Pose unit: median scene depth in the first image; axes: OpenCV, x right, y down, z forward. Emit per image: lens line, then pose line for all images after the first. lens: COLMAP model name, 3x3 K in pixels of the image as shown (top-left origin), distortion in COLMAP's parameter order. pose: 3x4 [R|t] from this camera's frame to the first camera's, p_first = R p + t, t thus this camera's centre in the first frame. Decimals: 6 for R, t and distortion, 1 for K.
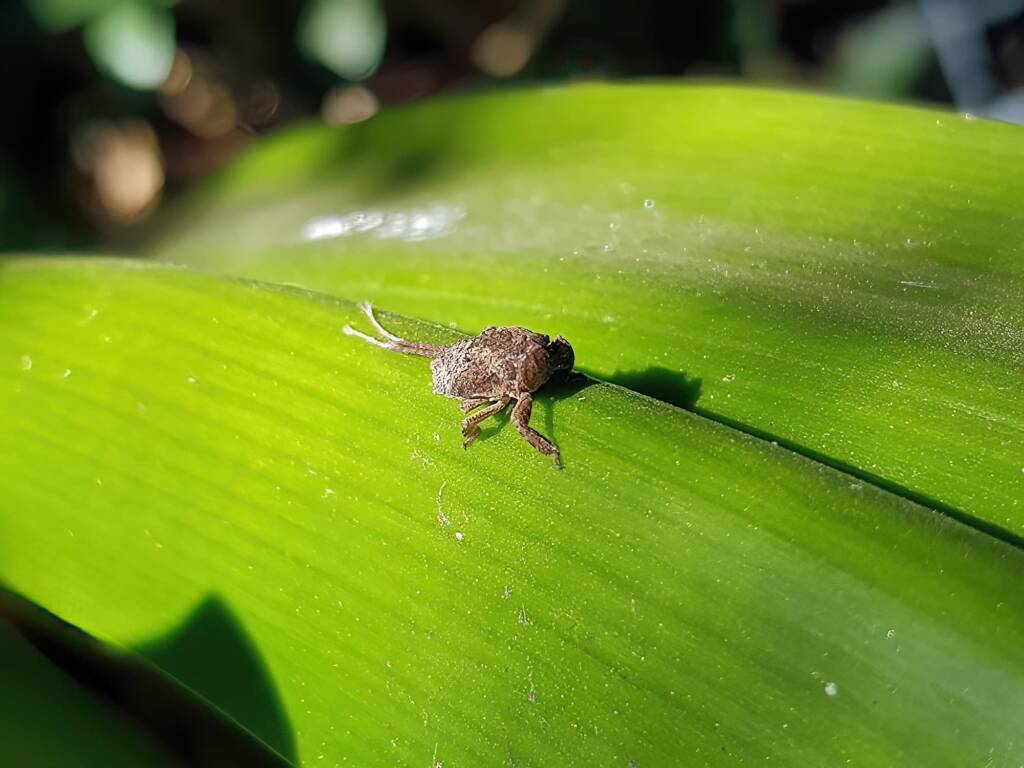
lens RADIAL K [[1860.3, 0, 512.0], [0, 1860.3, 384.0], [0, 0, 1]] dist [0.024899, -0.011438]
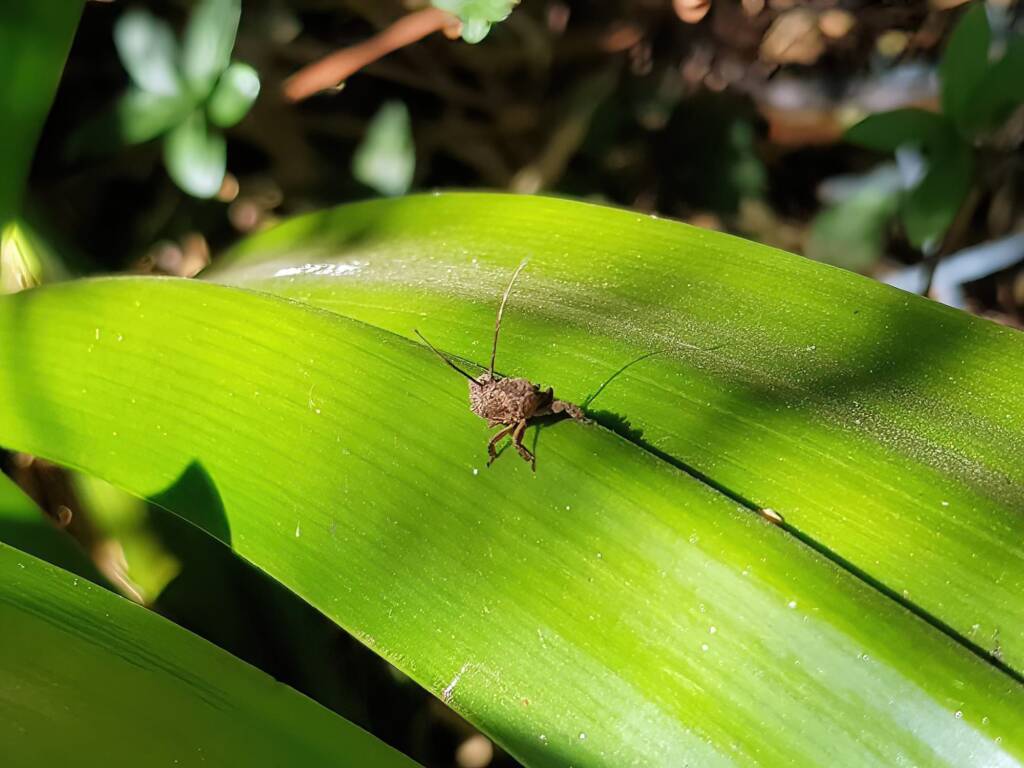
lens RADIAL K [[1860.3, 0, 512.0], [0, 1860.3, 384.0], [0, 0, 1]] dist [0.024899, -0.011438]
pose [[0.997795, 0.058347, -0.031639, 0.216741], [-0.060502, 0.995561, -0.072091, 0.170846], [0.027292, 0.073846, 0.996896, -0.847533]]
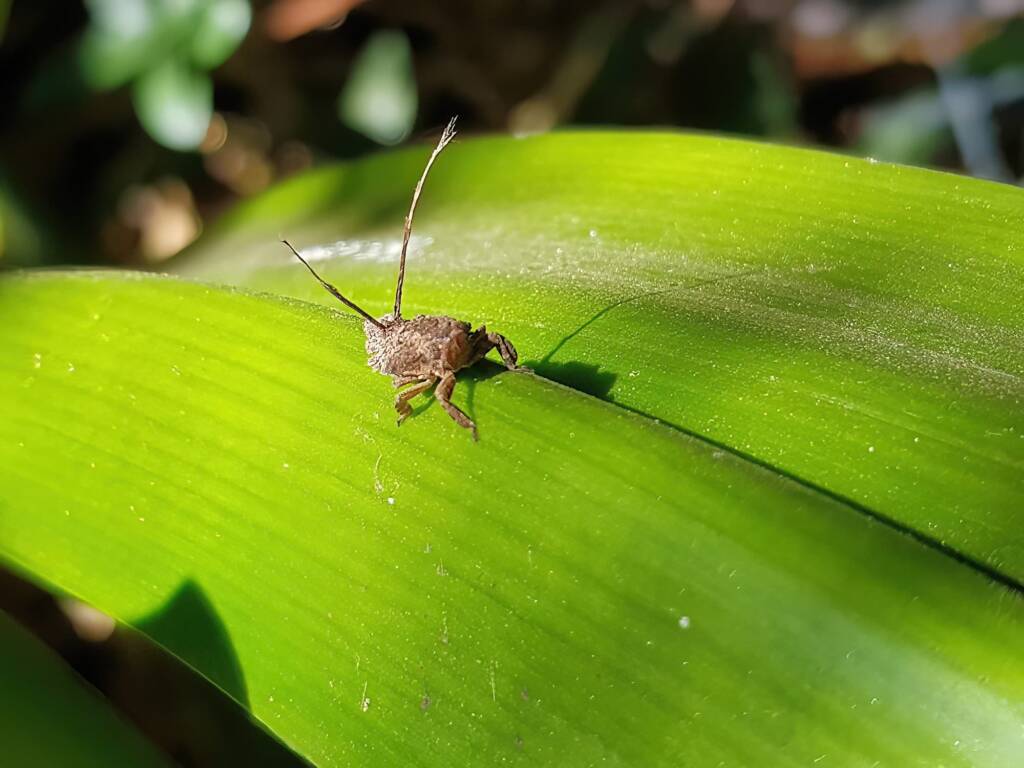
lens RADIAL K [[1860.3, 0, 512.0], [0, 1860.3, 384.0], [0, 0, 1]] dist [0.024899, -0.011438]
pose [[0.999281, 0.027891, -0.025696, 0.070824], [-0.028948, 0.998710, -0.041724, 0.053140], [0.024499, 0.042438, 0.998799, -0.144028]]
